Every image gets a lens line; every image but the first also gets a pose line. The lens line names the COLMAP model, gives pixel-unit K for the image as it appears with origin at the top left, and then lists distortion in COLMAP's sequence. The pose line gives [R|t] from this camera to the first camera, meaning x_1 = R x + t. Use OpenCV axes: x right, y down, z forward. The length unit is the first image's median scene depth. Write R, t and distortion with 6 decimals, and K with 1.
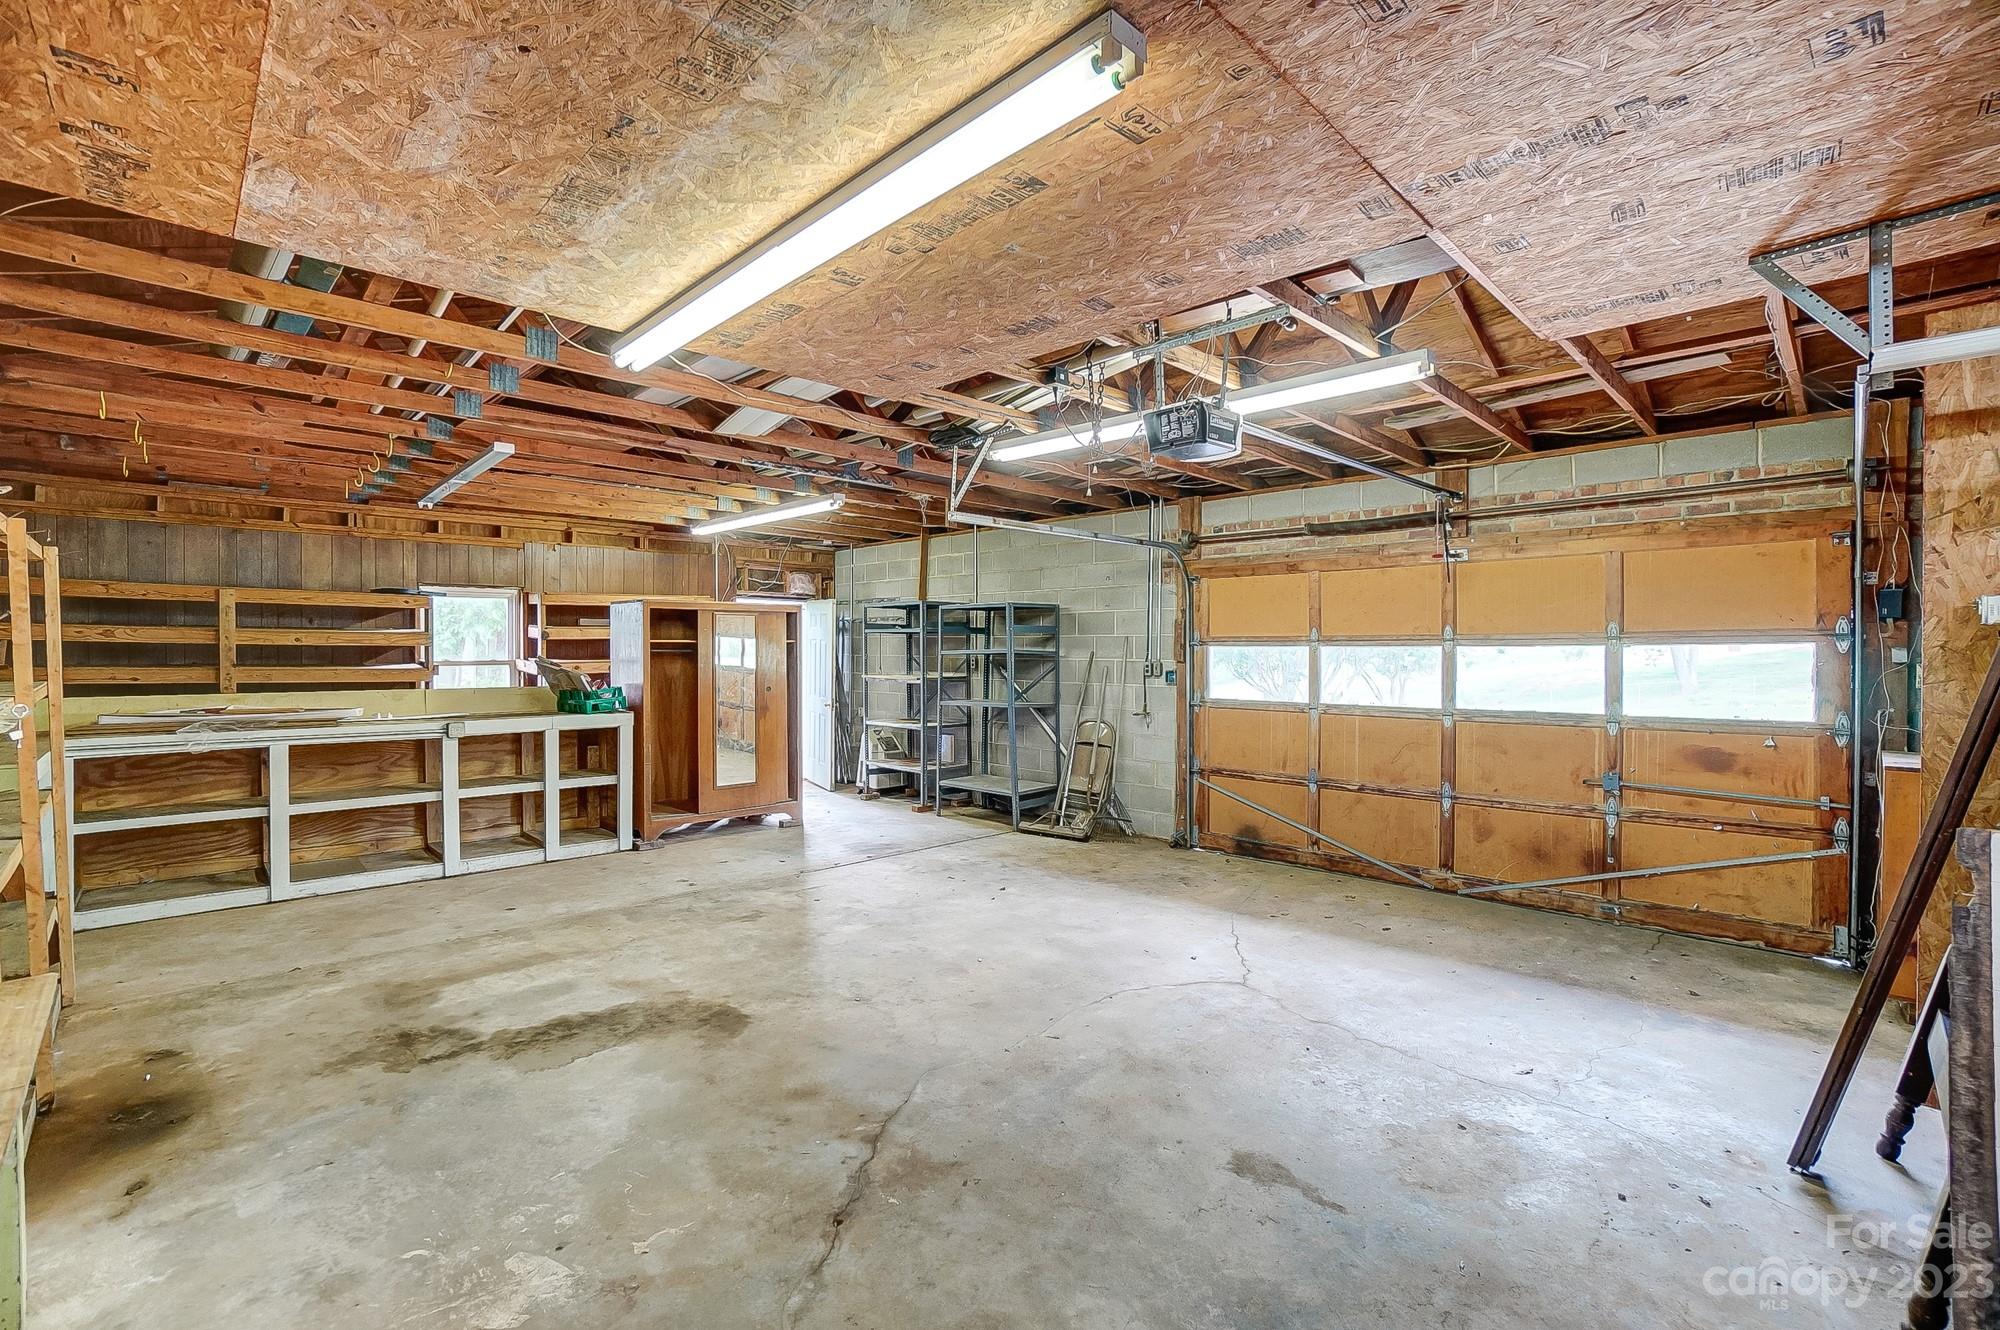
lens RADIAL K [[878.6, 0, 983.4], [0, 878.6, 654.7], [0, 0, 1]] dist [-0.068456, 0.024110]
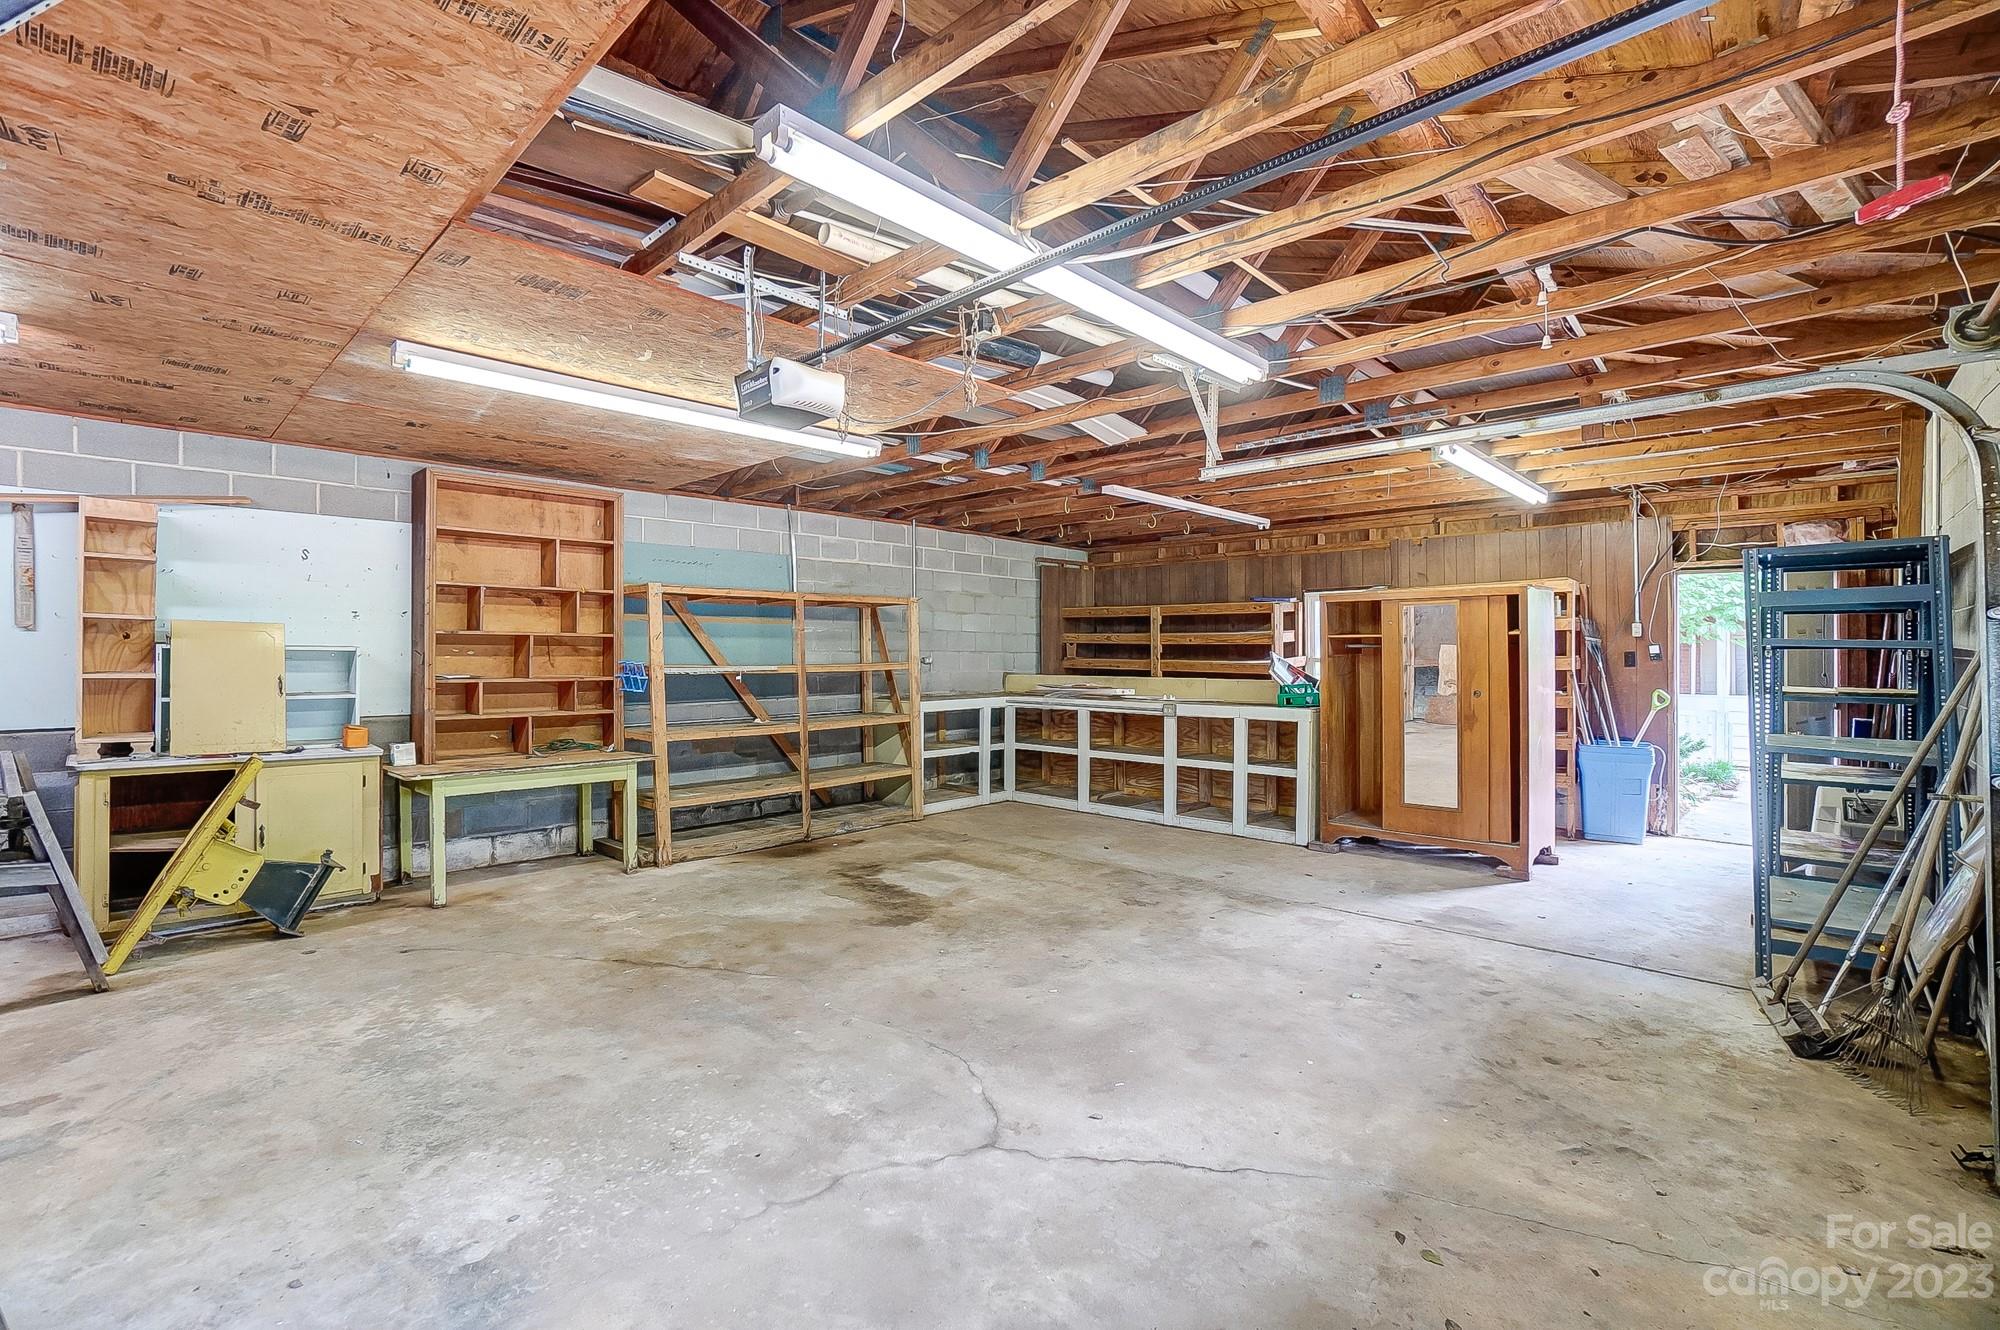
lens RADIAL K [[878.6, 0, 983.4], [0, 878.6, 654.7], [0, 0, 1]] dist [-0.068456, 0.024110]
pose [[0.038793, 0.003296, -0.999242, 0.773660], [-0.004726, 0.999984, 0.003115, 0.003353], [0.999236, 0.004601, 0.038808, 0.783985]]
